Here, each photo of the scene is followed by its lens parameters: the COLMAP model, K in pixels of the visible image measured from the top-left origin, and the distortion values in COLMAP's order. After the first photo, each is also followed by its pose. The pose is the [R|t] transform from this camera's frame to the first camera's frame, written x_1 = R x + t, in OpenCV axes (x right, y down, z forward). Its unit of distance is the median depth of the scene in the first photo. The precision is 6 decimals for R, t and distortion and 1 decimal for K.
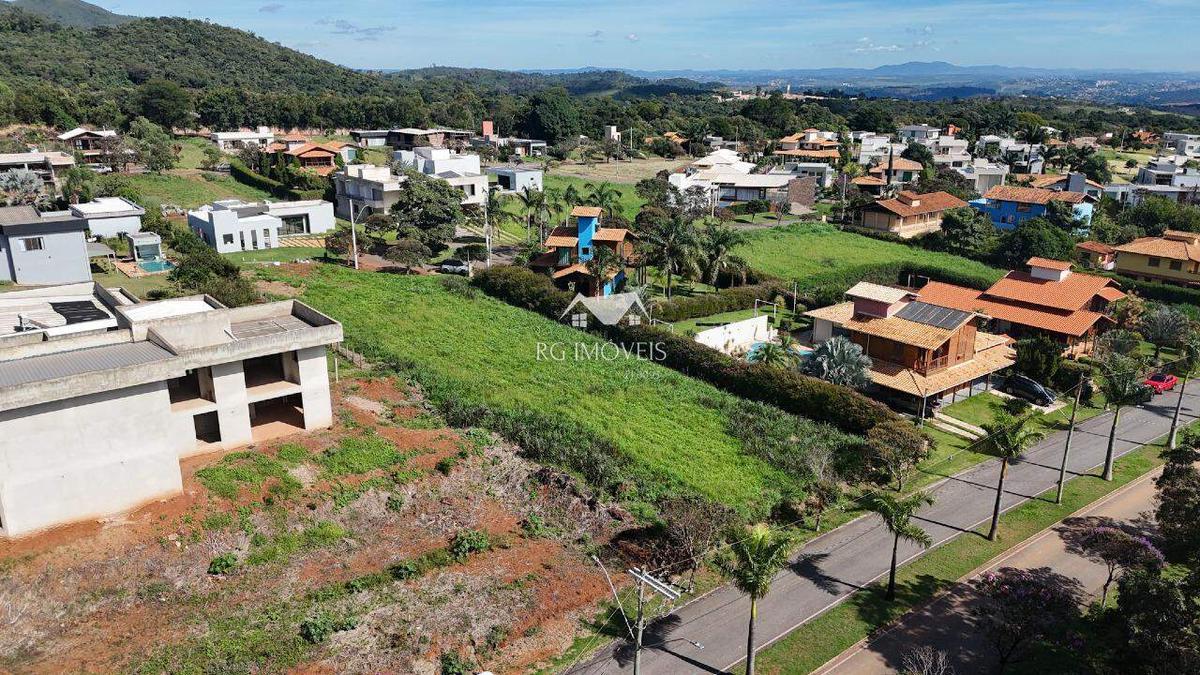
lens RADIAL K [[879.5, 0, 602.2], [0, 879.5, 343.1], [0, 0, 1]] dist [0.075105, -0.070352]
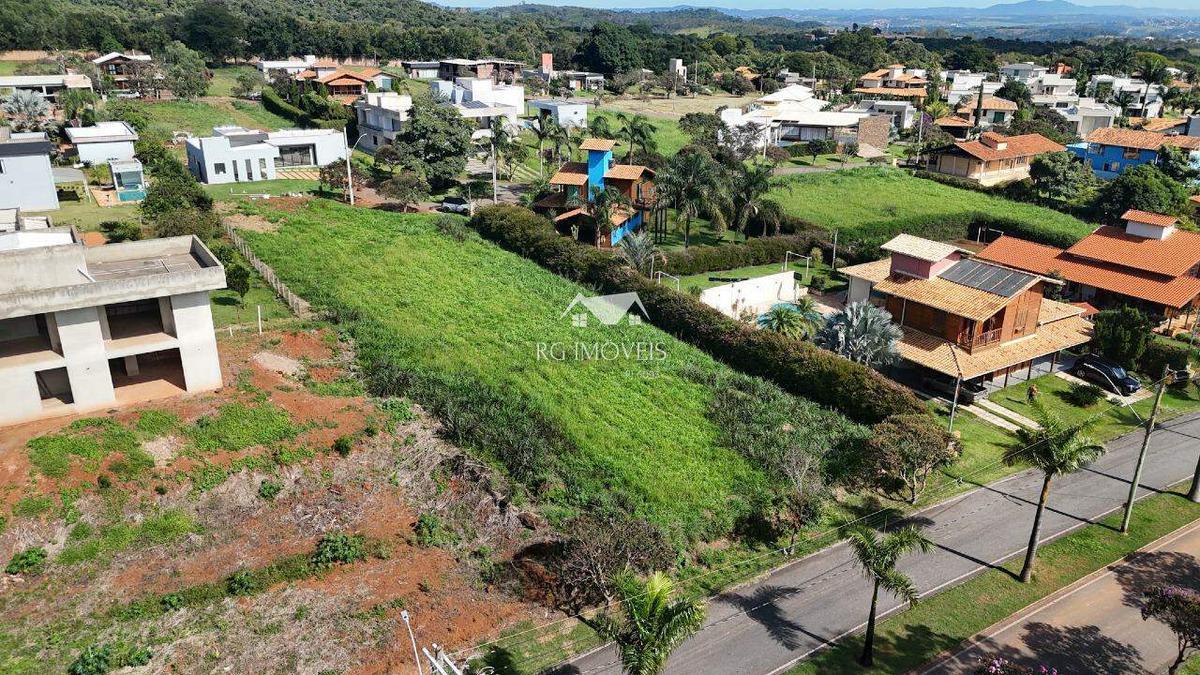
lens RADIAL K [[879.5, 0, 602.2], [0, 879.5, 343.1], [0, 0, 1]] dist [0.075105, -0.070352]
pose [[0.995119, 0.039395, -0.090475, 0.097557], [-0.033785, 0.997459, 0.062718, -0.010722], [0.092716, -0.059355, 0.993922, 0.155650]]
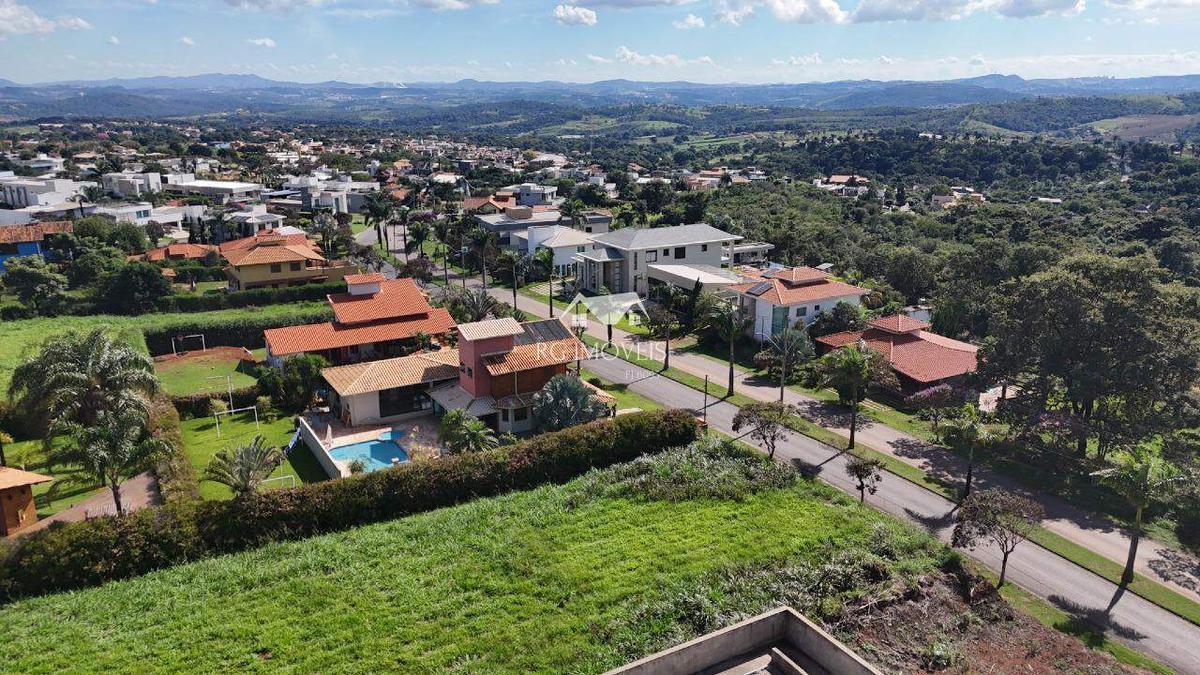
lens RADIAL K [[879.5, 0, 602.2], [0, 879.5, 343.1], [0, 0, 1]] dist [0.075105, -0.070352]
pose [[0.140527, -0.280290, 0.949573, -0.538864], [0.291998, 0.928164, 0.230758, -0.219517], [-0.946039, 0.244846, 0.212276, 0.708020]]
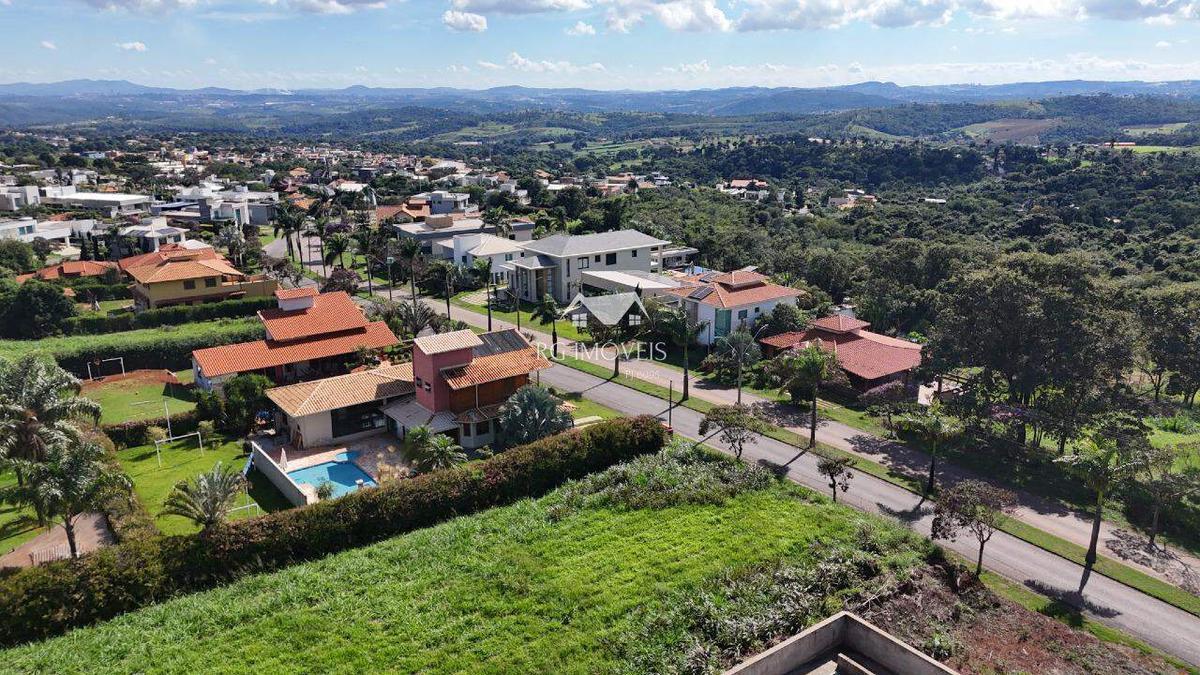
lens RADIAL K [[879.5, 0, 602.2], [0, 879.5, 343.1], [0, 0, 1]] dist [0.075105, -0.070352]
pose [[0.026392, -0.276695, 0.960595, -0.535809], [0.296589, 0.919830, 0.256804, -0.237537], [-0.954641, 0.278124, 0.106341, 0.764897]]
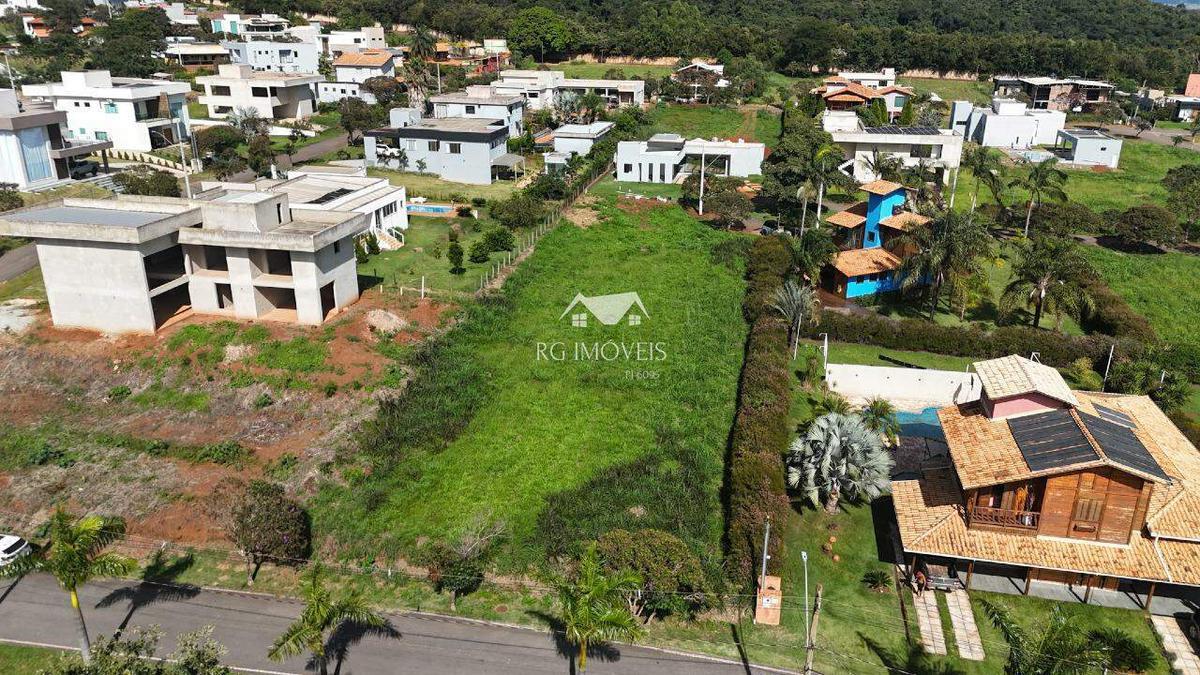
lens RADIAL K [[879.5, 0, 602.2], [0, 879.5, 343.1], [0, 0, 1]] dist [0.075105, -0.070352]
pose [[0.644608, 0.272408, -0.714335, 0.562086], [-0.229758, 0.960199, 0.158836, -0.111988], [0.729172, 0.061738, 0.681540, 0.384967]]
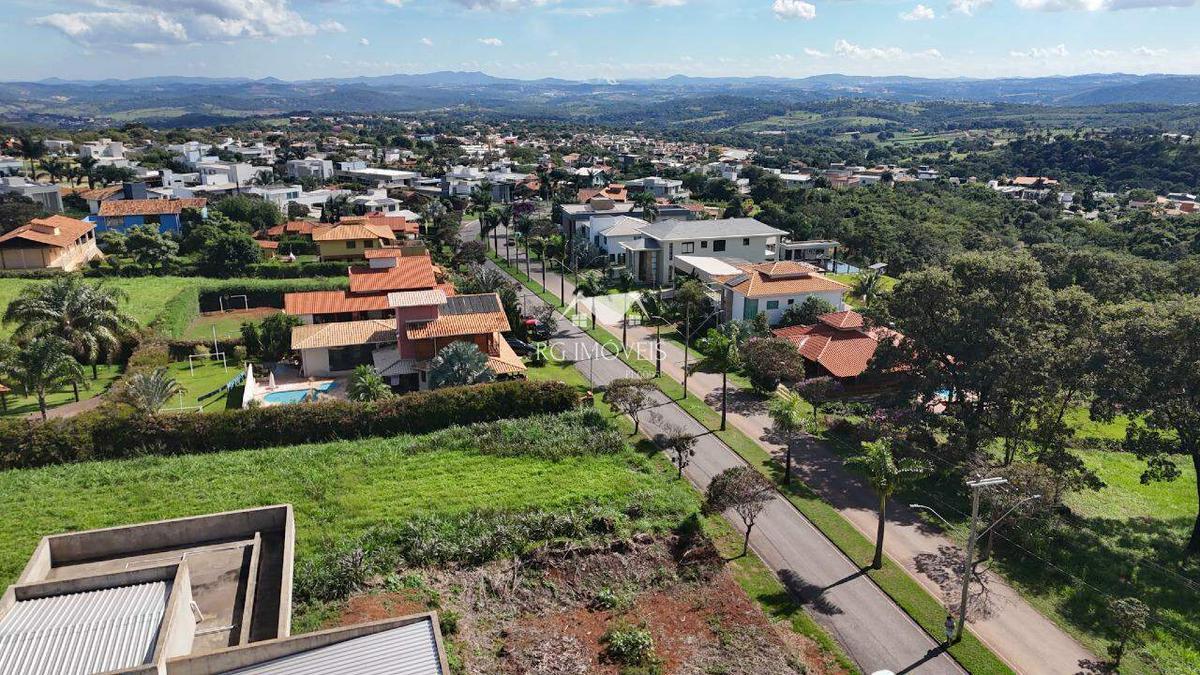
lens RADIAL K [[879.5, 0, 602.2], [0, 879.5, 343.1], [0, 0, 1]] dist [0.075105, -0.070352]
pose [[0.360168, -0.268105, 0.893532, -0.534526], [0.275193, 0.945725, 0.172840, -0.125440], [-0.891374, 0.183642, 0.414400, 0.403804]]
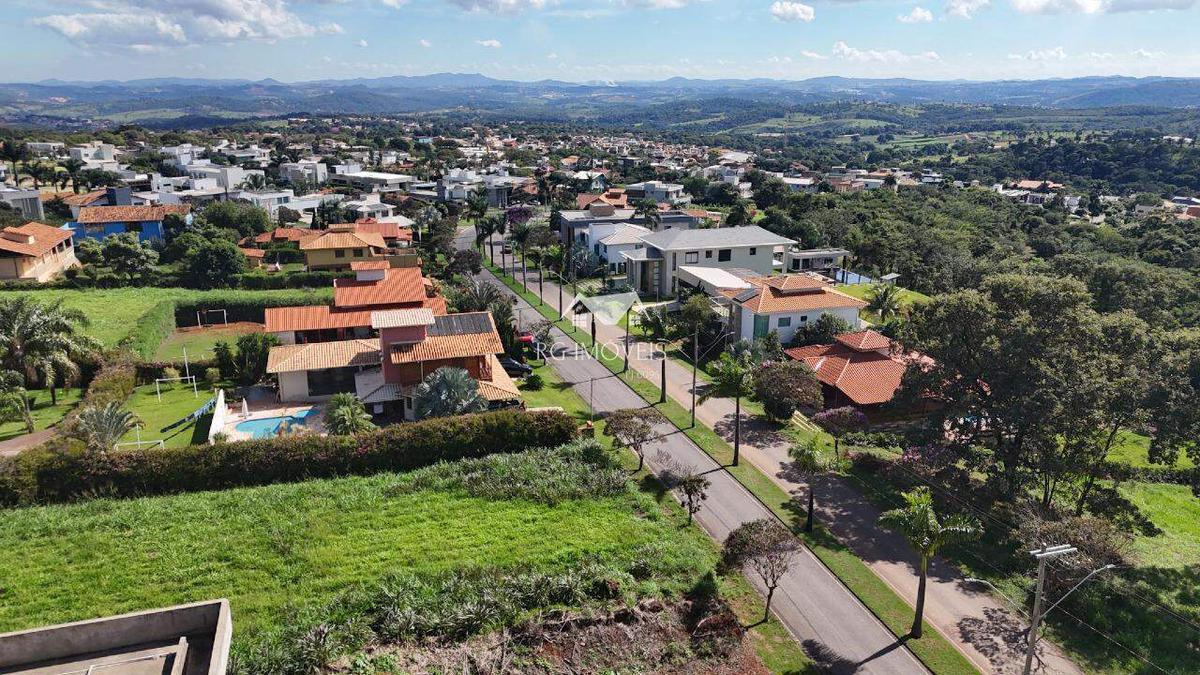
lens RADIAL K [[879.5, 0, 602.2], [0, 879.5, 343.1], [0, 0, 1]] dist [0.075105, -0.070352]
pose [[0.359107, -0.266061, 0.894569, -0.459457], [0.274189, 0.946283, 0.171374, -0.134955], [-0.892111, 0.183740, 0.412768, 0.433810]]
